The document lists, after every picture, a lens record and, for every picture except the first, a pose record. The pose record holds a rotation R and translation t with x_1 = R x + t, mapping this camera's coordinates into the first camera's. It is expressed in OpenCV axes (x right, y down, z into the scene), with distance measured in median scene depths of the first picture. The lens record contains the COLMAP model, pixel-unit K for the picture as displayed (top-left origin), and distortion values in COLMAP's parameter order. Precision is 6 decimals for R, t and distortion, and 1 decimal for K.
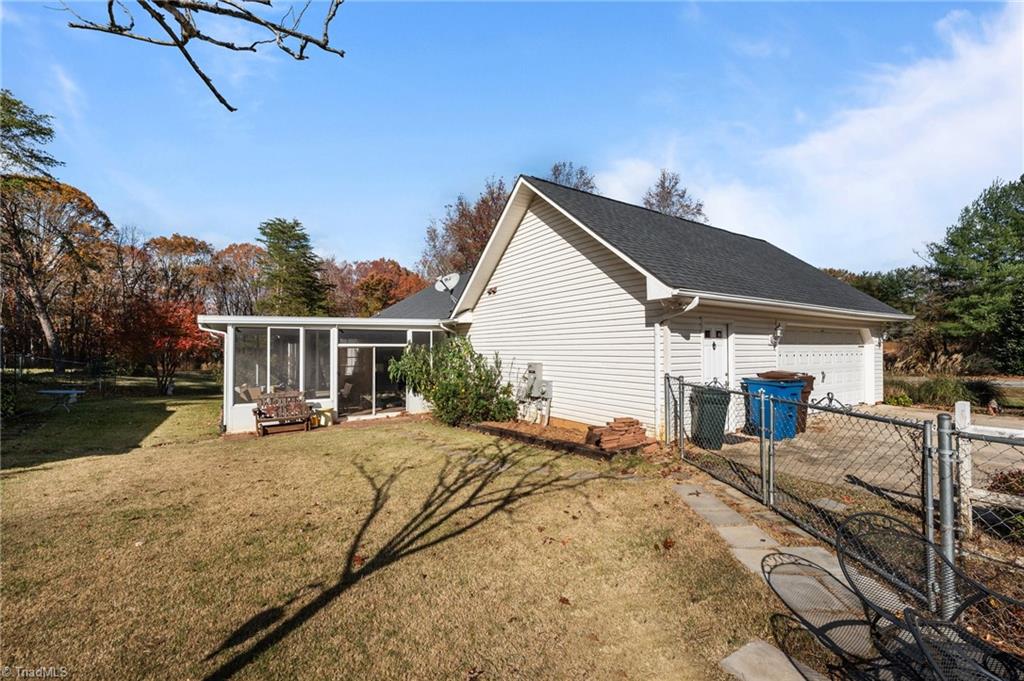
lens RADIAL K [[423.2, 0, 512.0], [0, 423.2, 340.5], [0, 0, 1]] dist [-0.001317, -0.000158]
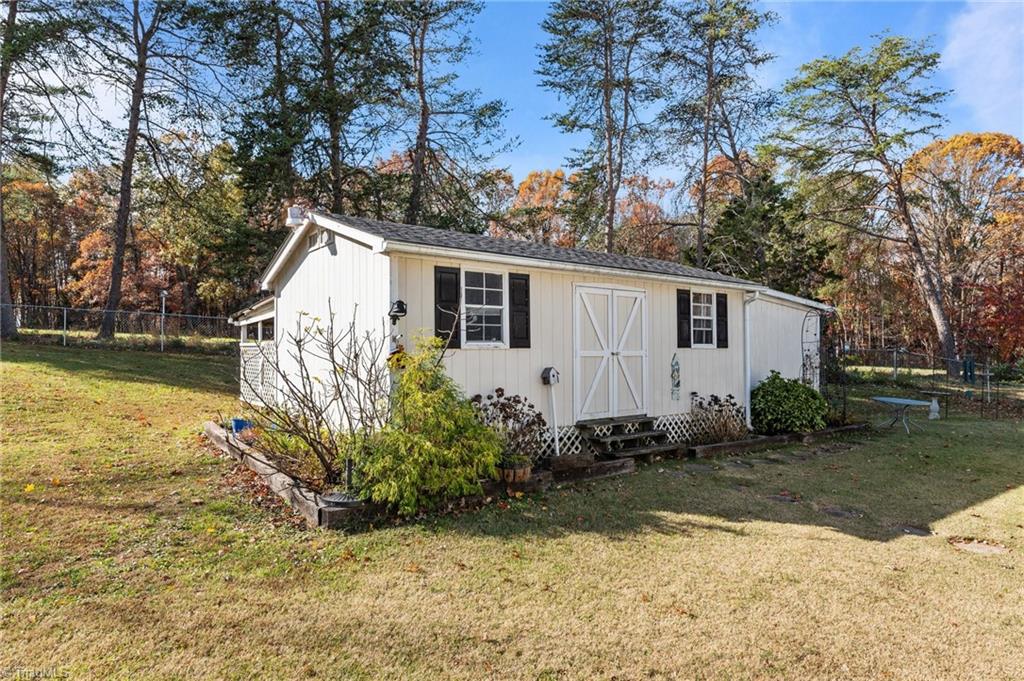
lens RADIAL K [[570.5, 0, 512.0], [0, 570.5, 340.5], [0, 0, 1]] dist [-0.002191, -0.000727]
pose [[0.024146, -0.017836, -0.999549, -0.109797], [0.017915, 0.999688, -0.017406, 0.018184], [0.999548, -0.017487, 0.024458, 0.222151]]
